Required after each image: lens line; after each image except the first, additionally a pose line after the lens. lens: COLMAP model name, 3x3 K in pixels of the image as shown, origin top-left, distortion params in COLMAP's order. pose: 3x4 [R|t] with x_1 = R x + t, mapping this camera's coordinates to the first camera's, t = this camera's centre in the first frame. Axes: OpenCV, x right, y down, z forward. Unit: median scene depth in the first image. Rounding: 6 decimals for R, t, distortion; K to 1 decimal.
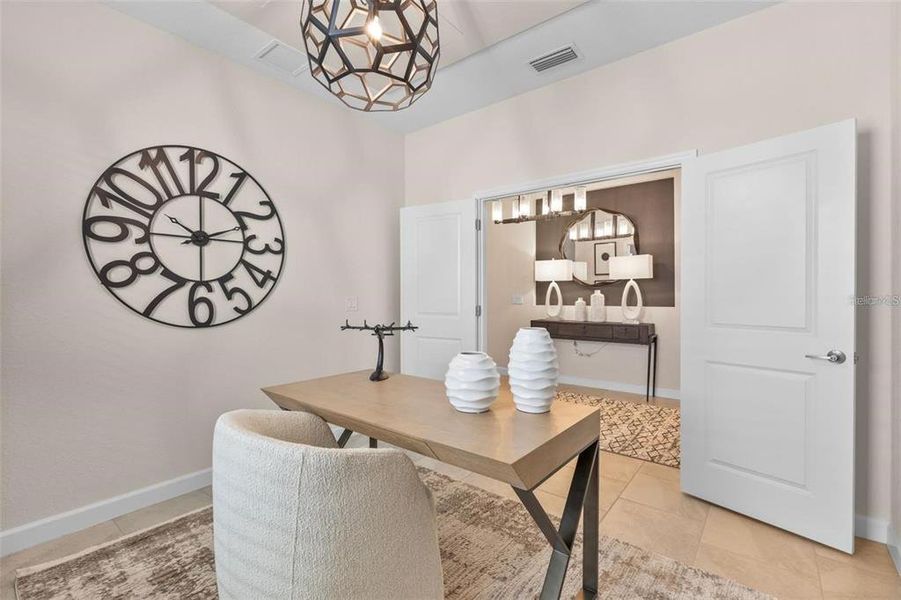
lens RADIAL K [[410.8, 0, 443.9], [0, 410.8, 295.1], [0, 0, 1]] dist [0.023993, -0.000480]
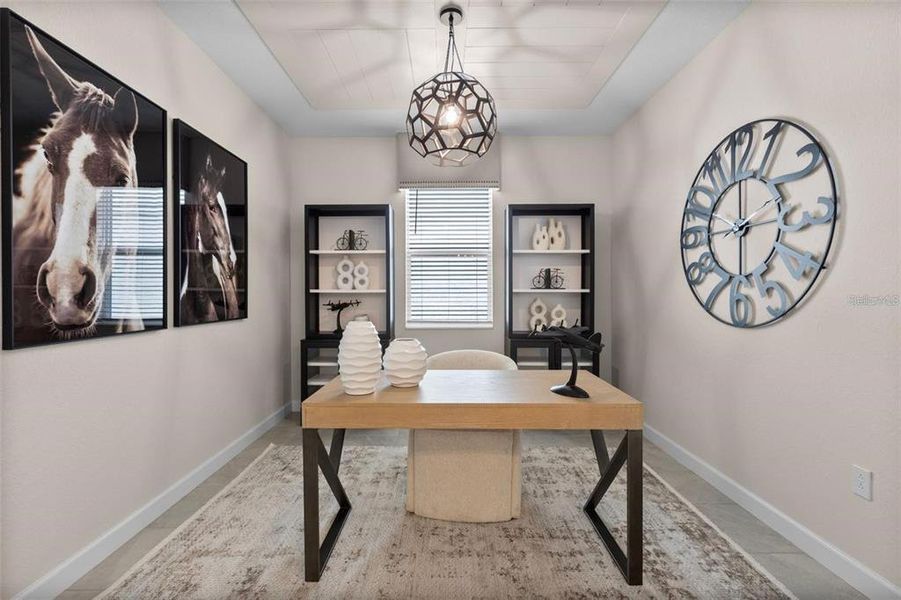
lens RADIAL K [[410.8, 0, 446.6], [0, 410.8, 298.8], [0, 0, 1]] dist [0.023993, -0.000480]
pose [[-0.790194, 0.012331, -0.612733, 0.473792], [0.001861, 0.999841, 0.017721, -0.000722], [0.612854, 0.012862, -0.790091, 1.332938]]
